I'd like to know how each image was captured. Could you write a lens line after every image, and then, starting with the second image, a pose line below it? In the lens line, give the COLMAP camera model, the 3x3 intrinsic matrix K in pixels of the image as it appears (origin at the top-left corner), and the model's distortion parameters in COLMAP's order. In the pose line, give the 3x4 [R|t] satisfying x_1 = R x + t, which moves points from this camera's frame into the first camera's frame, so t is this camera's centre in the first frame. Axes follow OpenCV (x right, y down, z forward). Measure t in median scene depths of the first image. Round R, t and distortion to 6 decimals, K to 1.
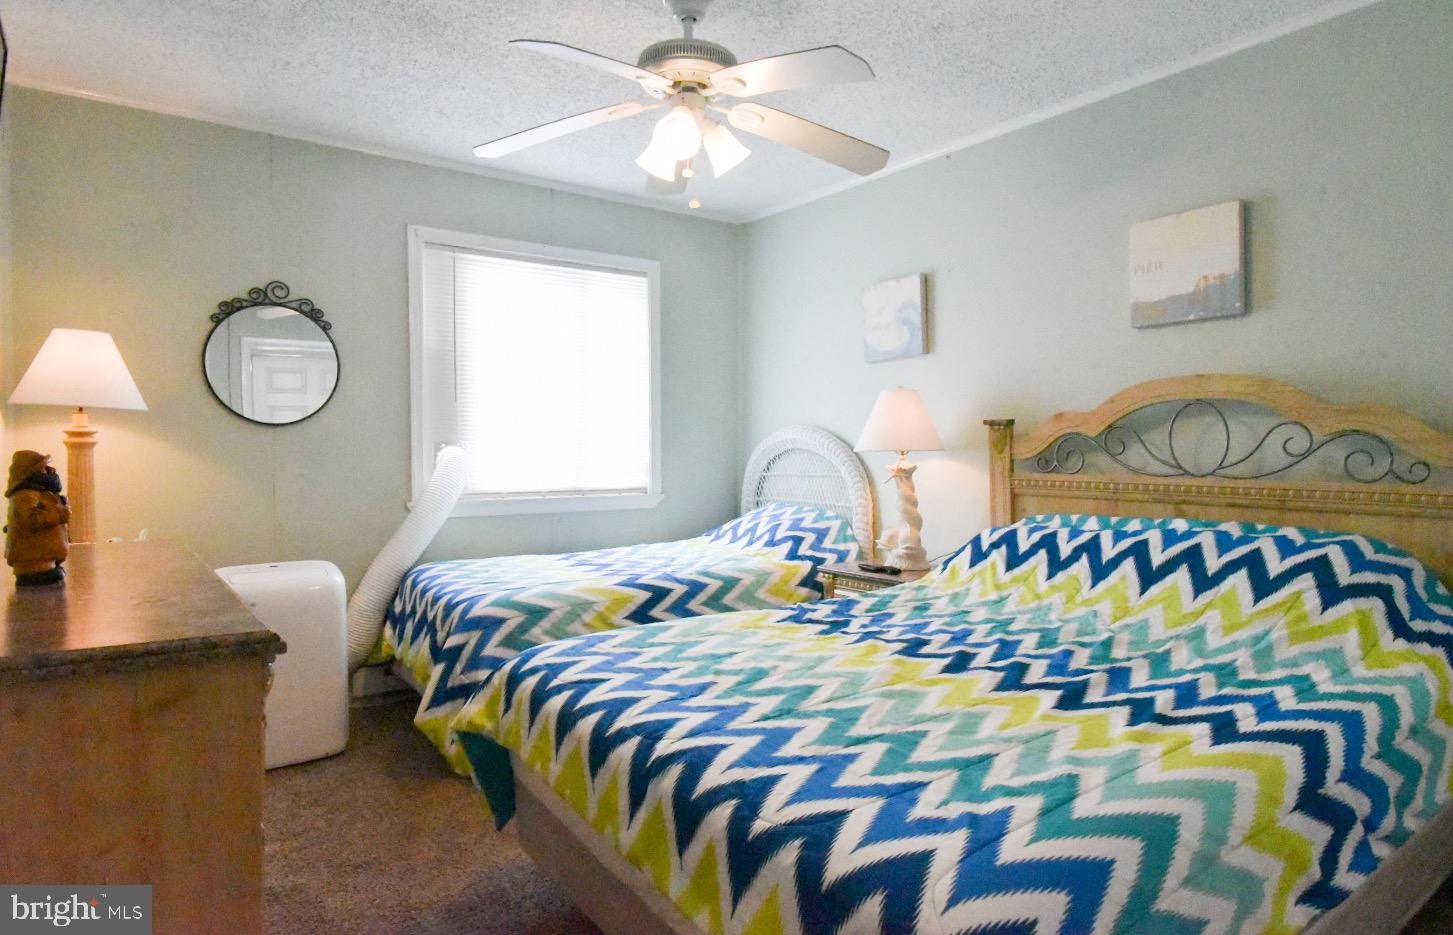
lens RADIAL K [[856.9, 0, 731.6], [0, 856.9, 466.3], [0, 0, 1]] dist [0.004193, 0.001613]
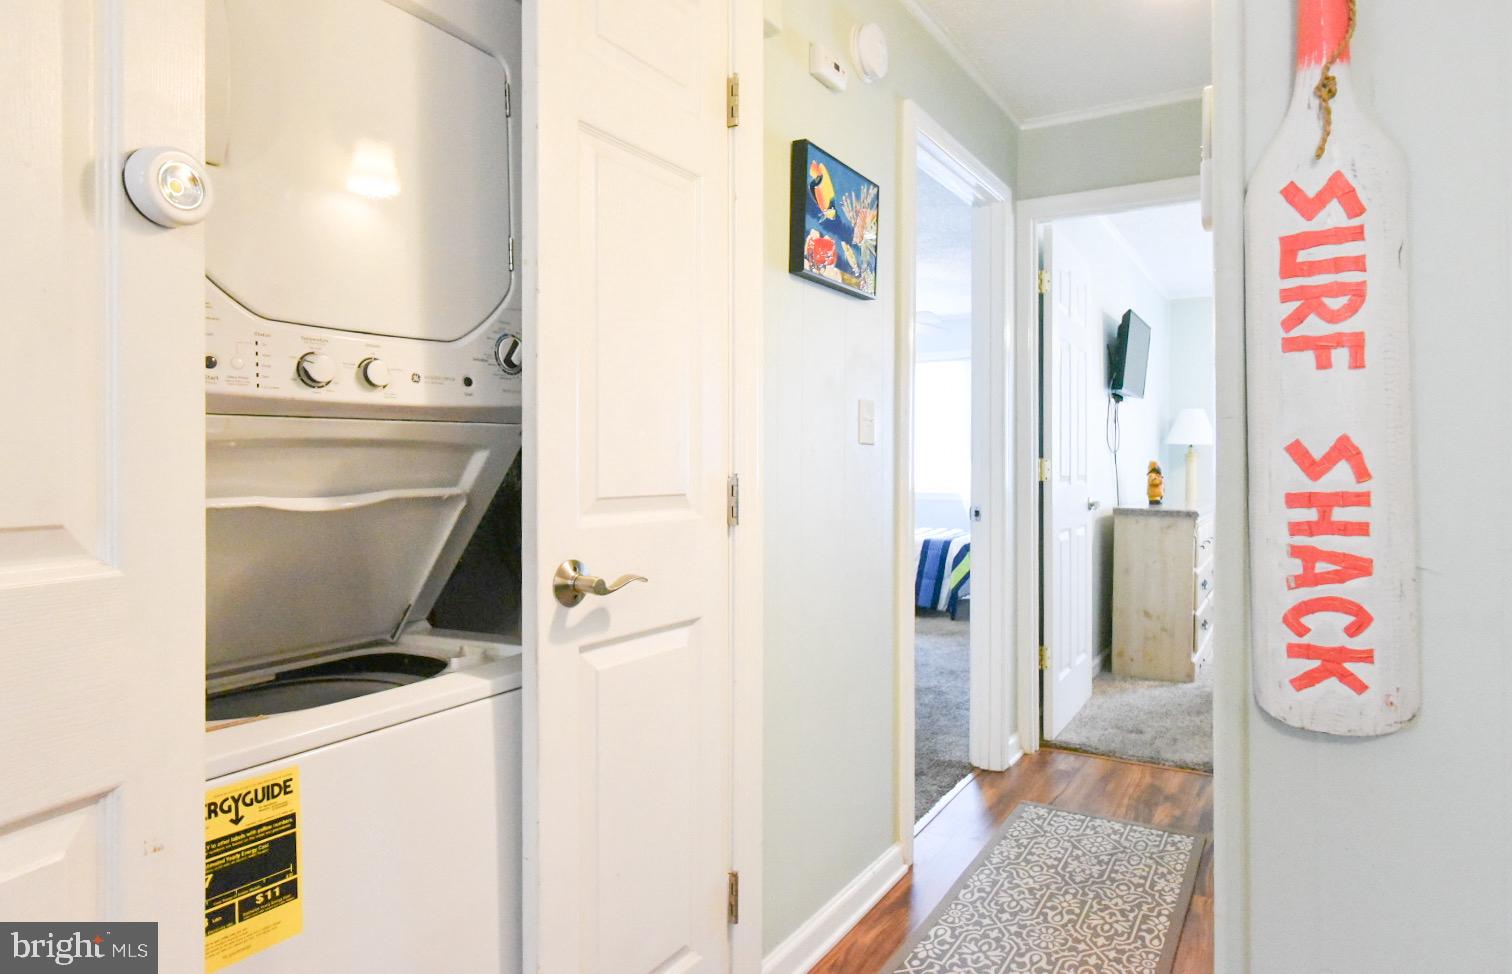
lens RADIAL K [[867.0, 0, 822.4], [0, 867.0, 480.8], [0, 0, 1]] dist [-0.000198, 0.000020]
pose [[0.424784, 0.005891, -0.905276, 0.783262], [-0.016757, 0.999859, -0.001356, 0.040958], [0.905140, 0.015745, 0.424822, -0.729482]]
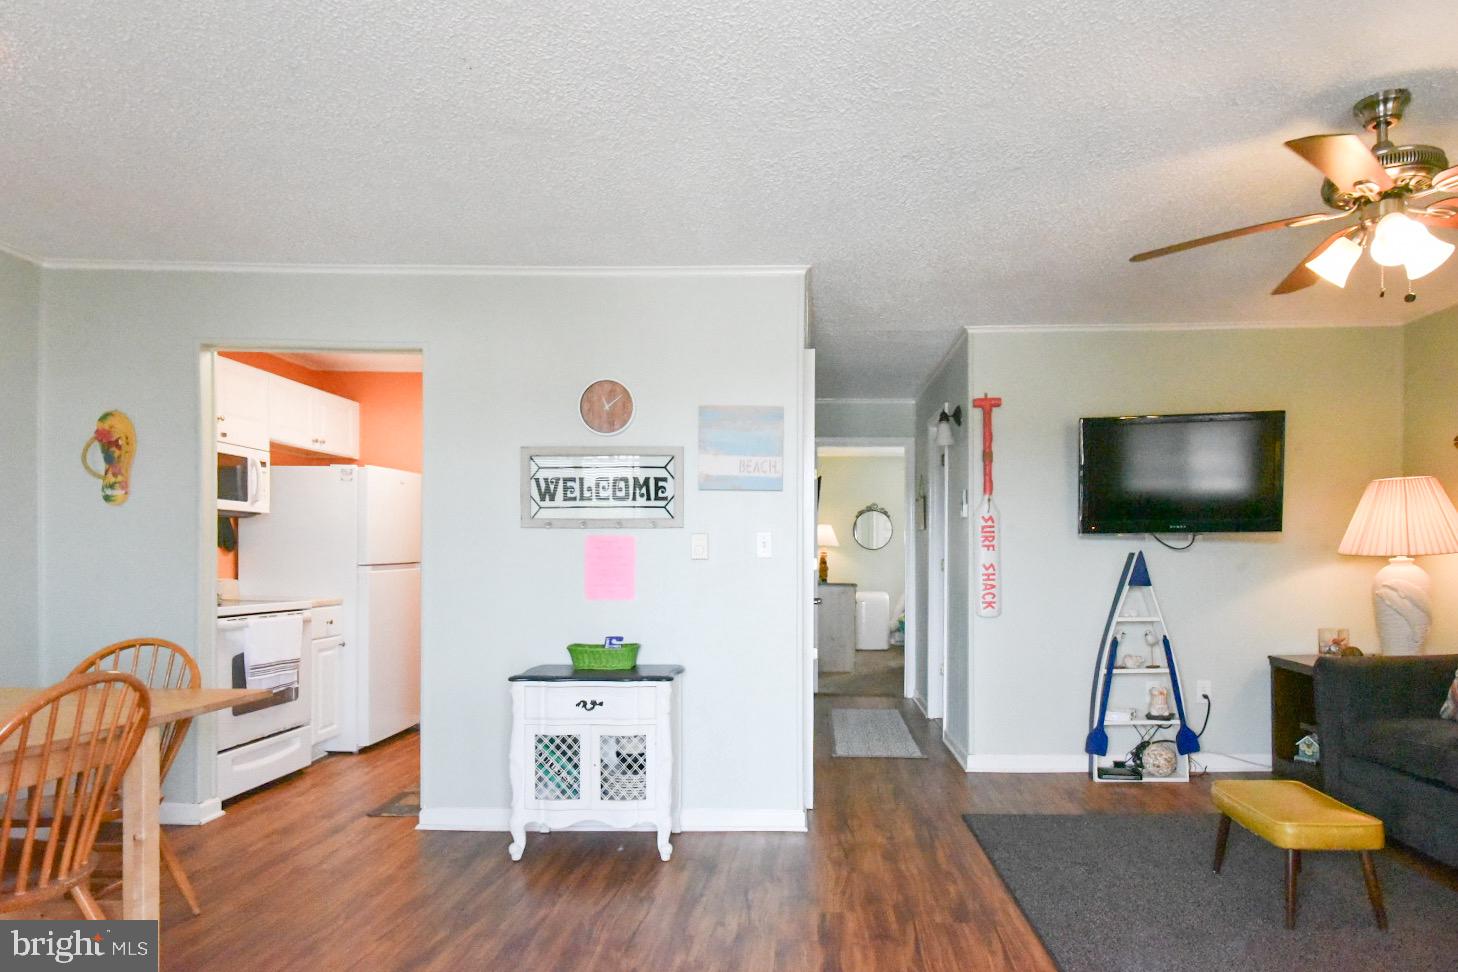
lens RADIAL K [[851.0, 0, 799.9], [0, 851.0, 568.1], [0, 0, 1]] dist [0.003491, -0.000770]
pose [[0.805548, 0.007022, -0.592489, 1.204451], [-0.014087, 0.999874, -0.007301, 0.047886], [0.592363, 0.014228, 0.805545, -1.829075]]
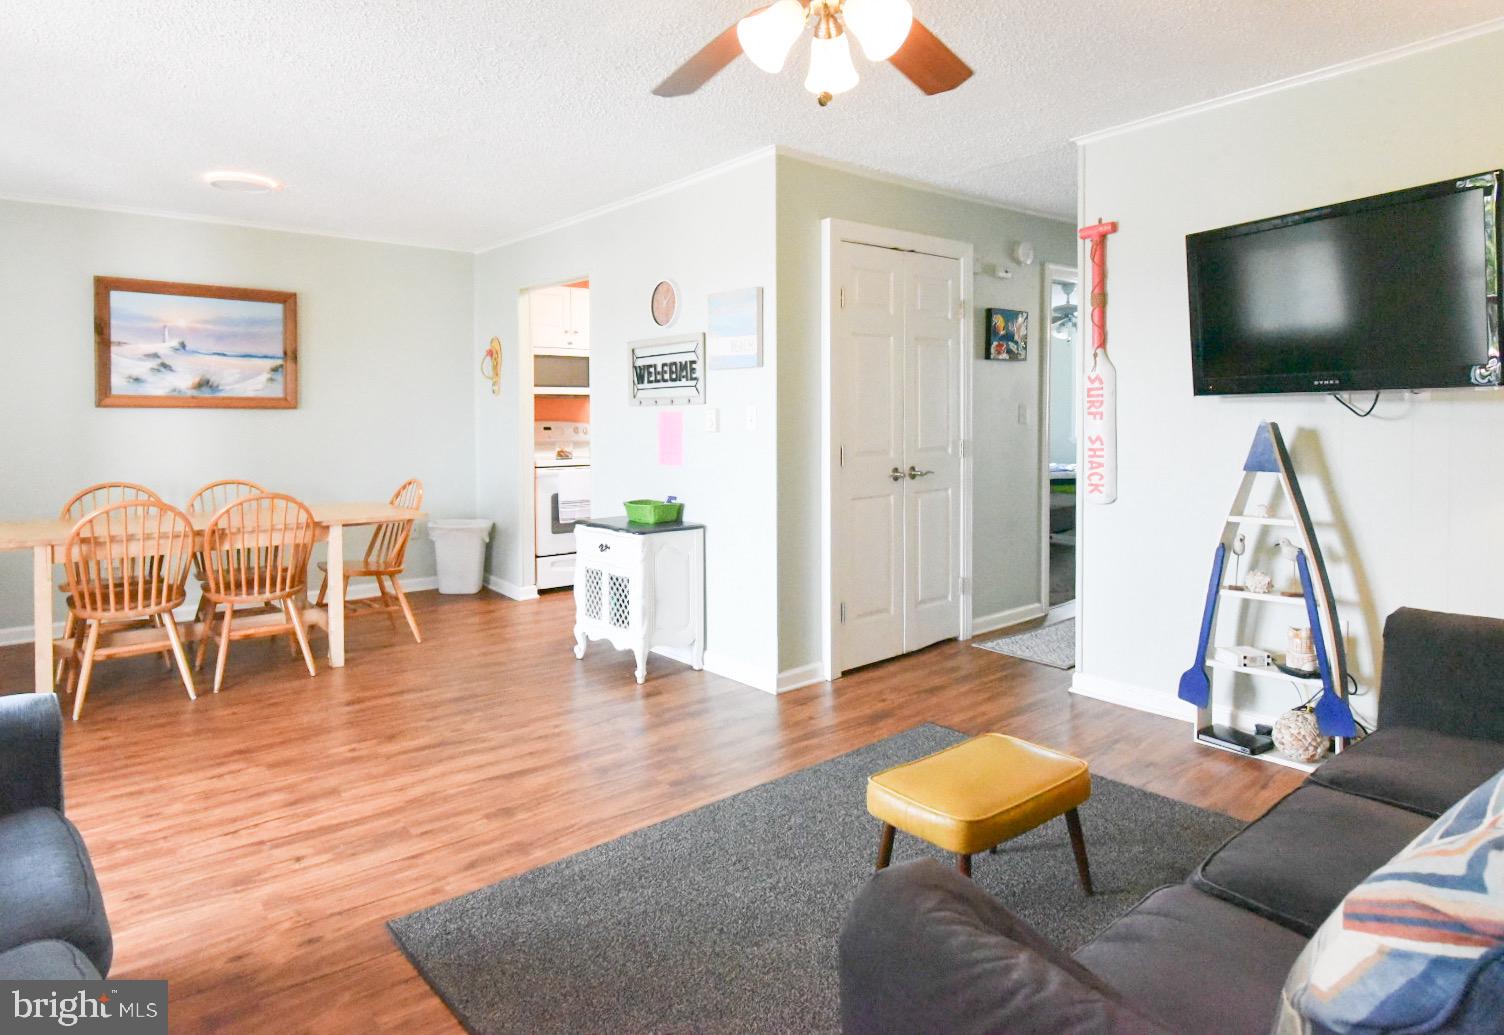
lens RADIAL K [[890.8, 0, 748.0], [0, 890.8, 430.5], [0, 0, 1]] dist [-0.000473, -0.000265]
pose [[0.071301, 0.014409, -0.997351, 1.765450], [-0.014878, 0.999800, 0.013380, 0.008964], [0.997344, 0.013884, 0.071501, -1.024870]]
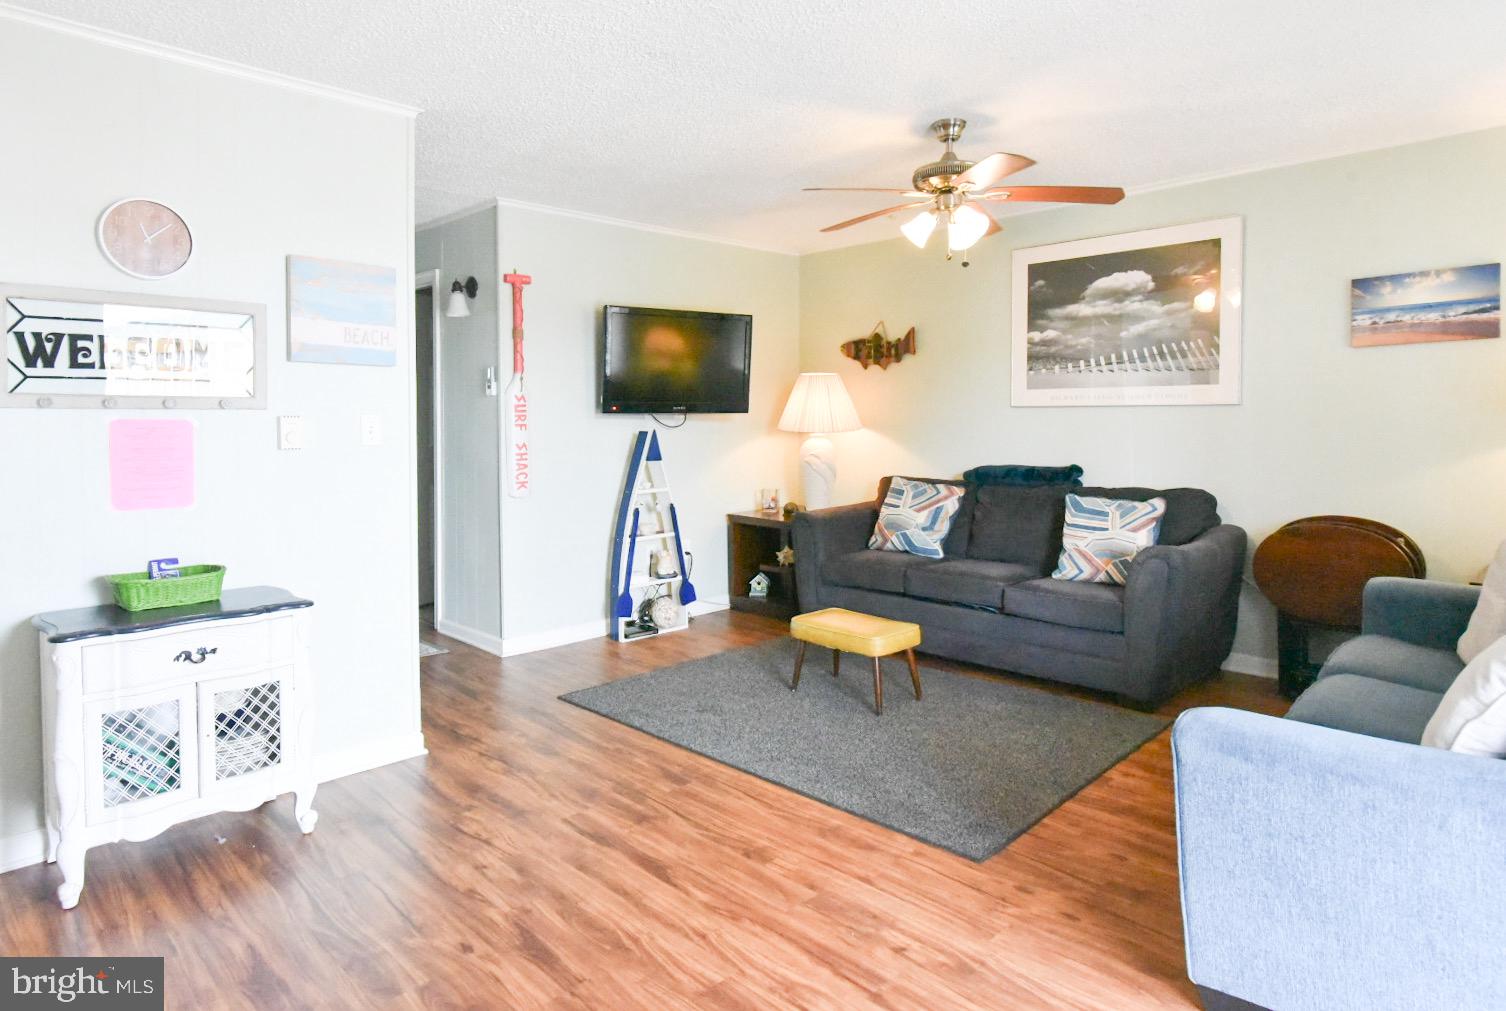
lens RADIAL K [[870.3, 0, 750.1], [0, 870.3, 451.6], [0, 0, 1]] dist [-0.005702, 0.002507]
pose [[0.987590, -0.007886, 0.156854, 0.750227], [0.006000, 0.999904, 0.012491, 0.023350], [-0.156937, -0.011395, 0.987543, -1.976465]]
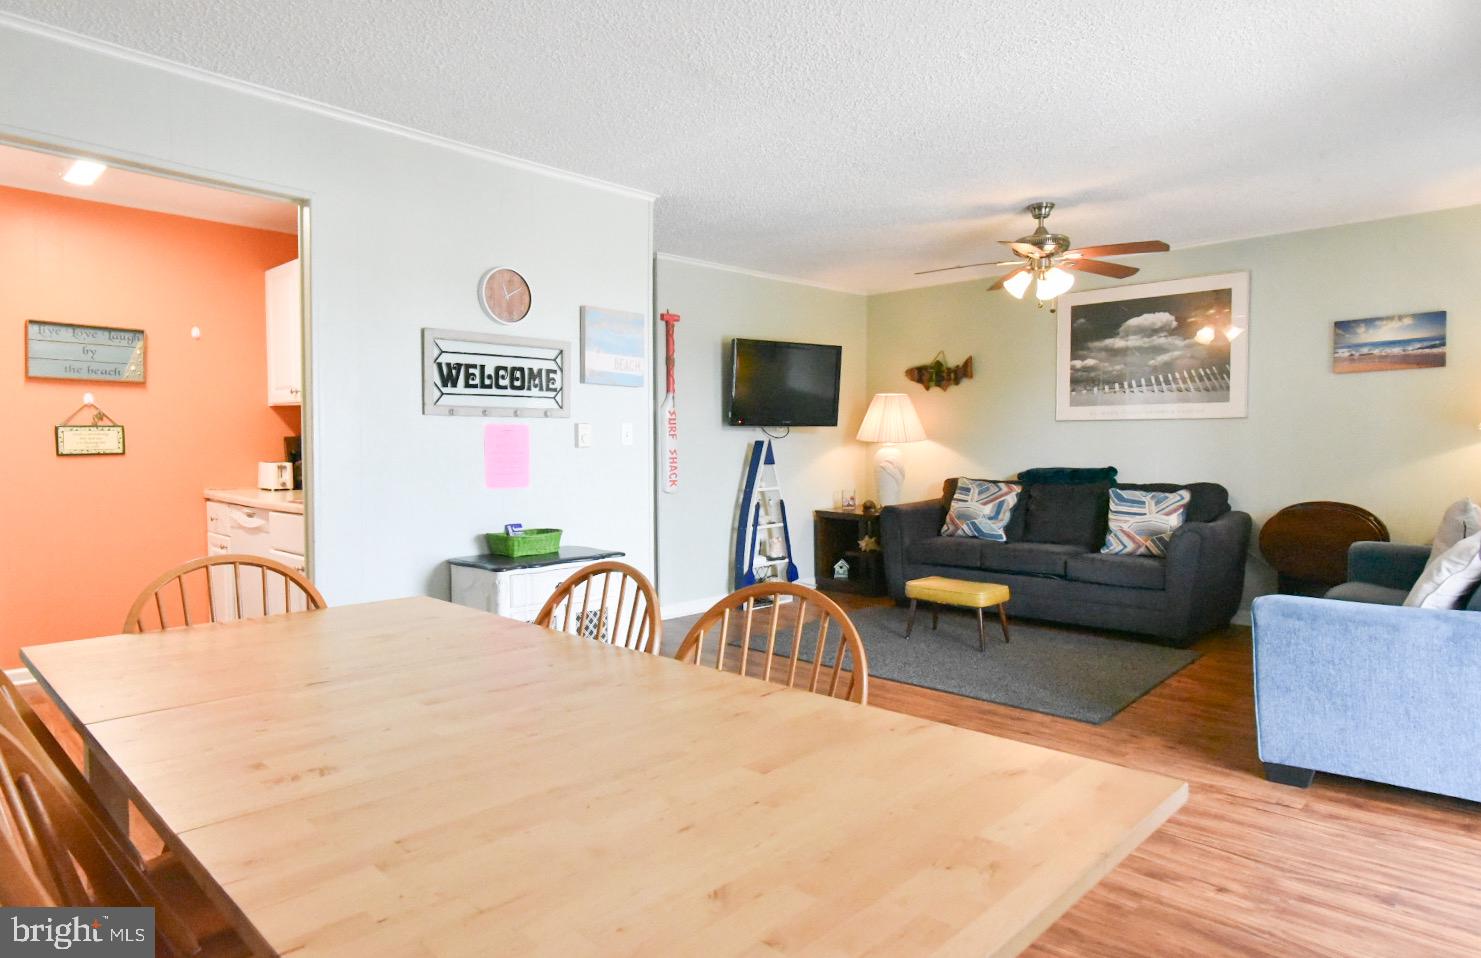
lens RADIAL K [[860.9, 0, 737.2], [0, 860.9, 477.7], [0, 0, 1]] dist [0.003876, 0.001448]
pose [[0.982956, -0.010428, 0.183546, 0.400494], [0.007250, 0.999812, 0.017974, 0.052975], [-0.183699, -0.016337, 0.982847, -2.268420]]
